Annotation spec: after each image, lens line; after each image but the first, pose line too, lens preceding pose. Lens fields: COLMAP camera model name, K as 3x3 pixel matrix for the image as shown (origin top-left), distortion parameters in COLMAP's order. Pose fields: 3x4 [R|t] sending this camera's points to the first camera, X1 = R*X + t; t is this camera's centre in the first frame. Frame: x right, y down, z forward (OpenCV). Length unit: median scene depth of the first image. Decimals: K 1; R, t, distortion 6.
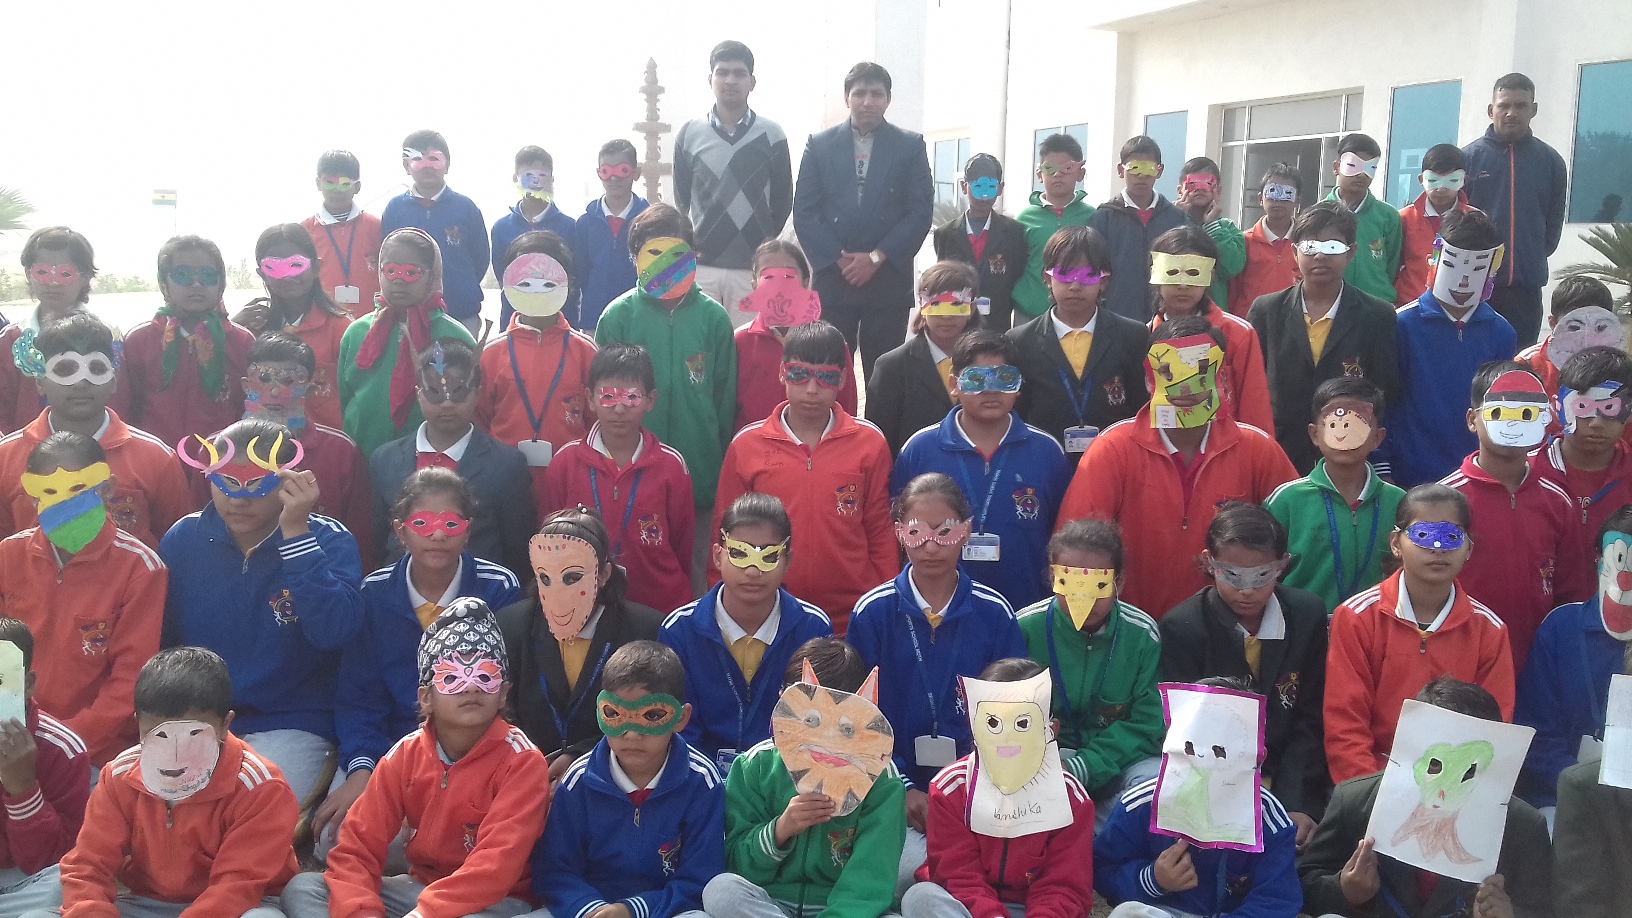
lens RADIAL K [[1499.0, 0, 839.0], [0, 1499.0, 493.2], [0, 0, 1]] dist [0.093362, -0.191114]
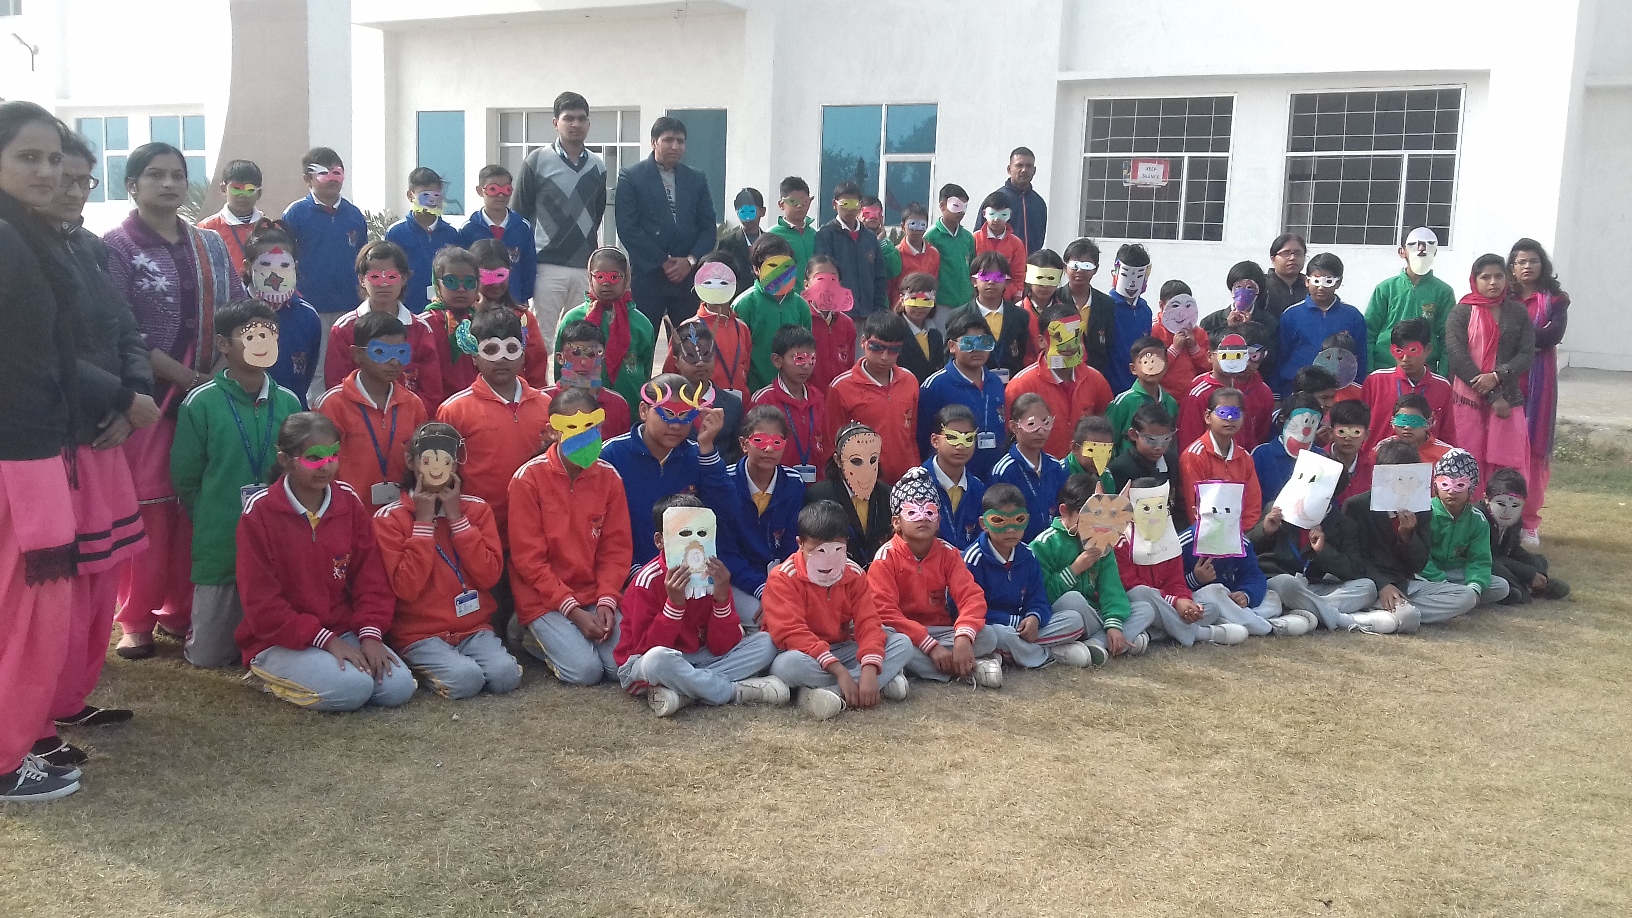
lens RADIAL K [[1499.0, 0, 839.0], [0, 1499.0, 493.2], [0, 0, 1]] dist [0.093362, -0.191114]
pose [[0.827431, -0.075832, 0.556424, -0.938946], [0.067576, 0.997086, 0.035398, 0.022263], [-0.557487, 0.008312, 0.830144, -0.309797]]
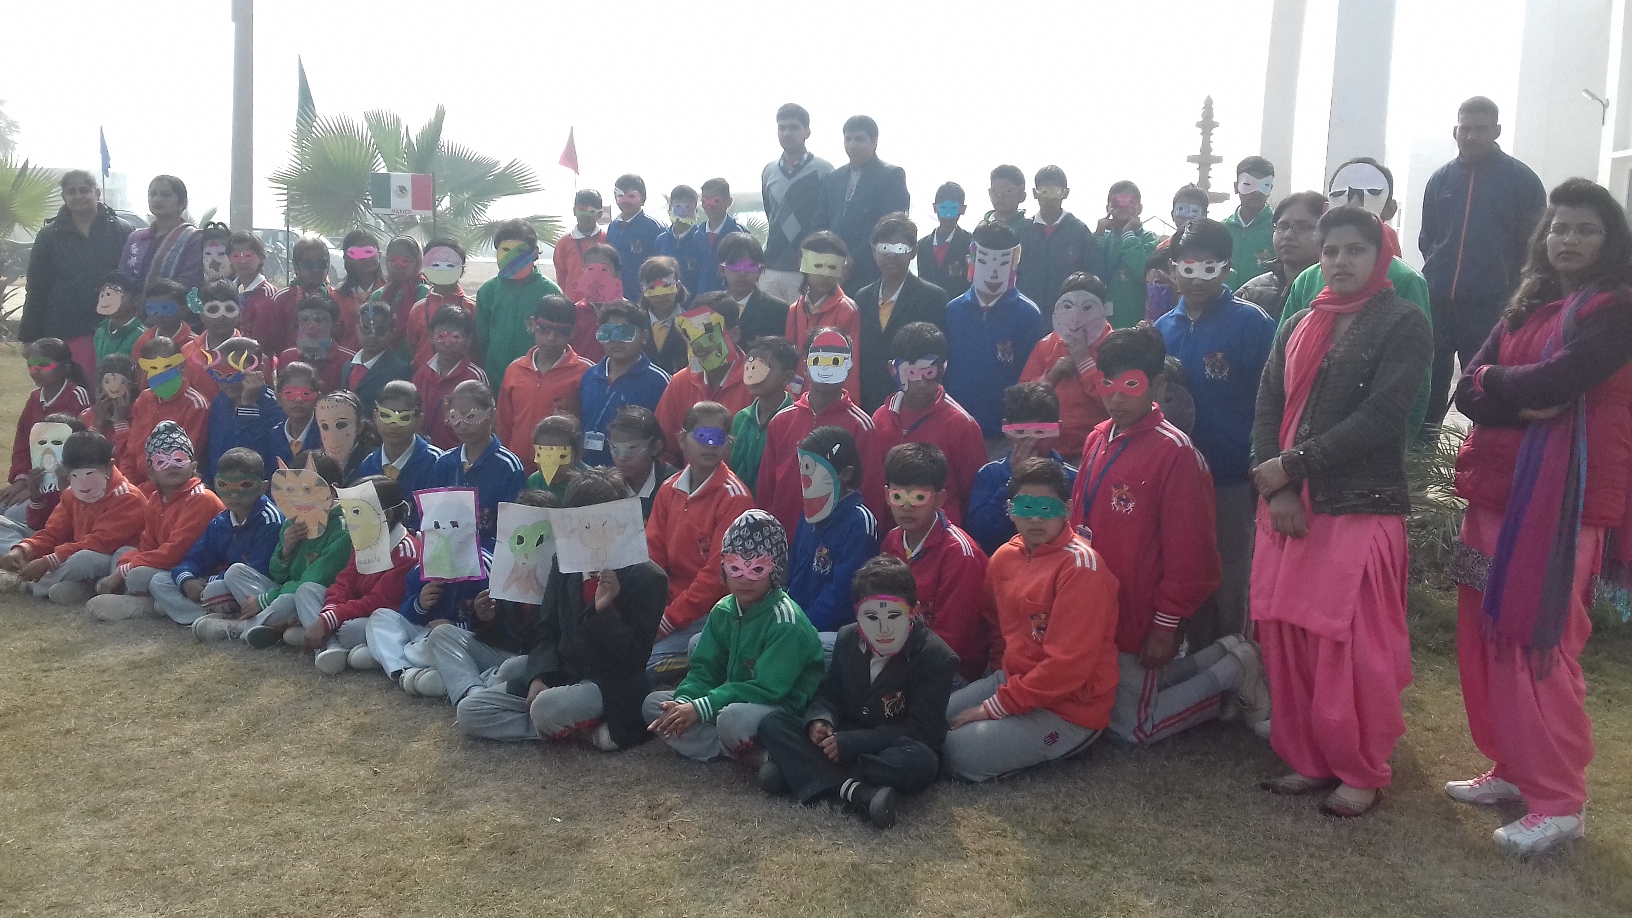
lens RADIAL K [[1487.5, 0, 816.0], [0, 1487.5, 459.0], [0, 0, 1]] dist [0.081751, -0.002902]
pose [[0.844476, 0.075651, -0.530224, 1.002837], [-0.098059, 0.995079, -0.014200, 0.049812], [0.526541, 0.063984, 0.847739, -0.149494]]
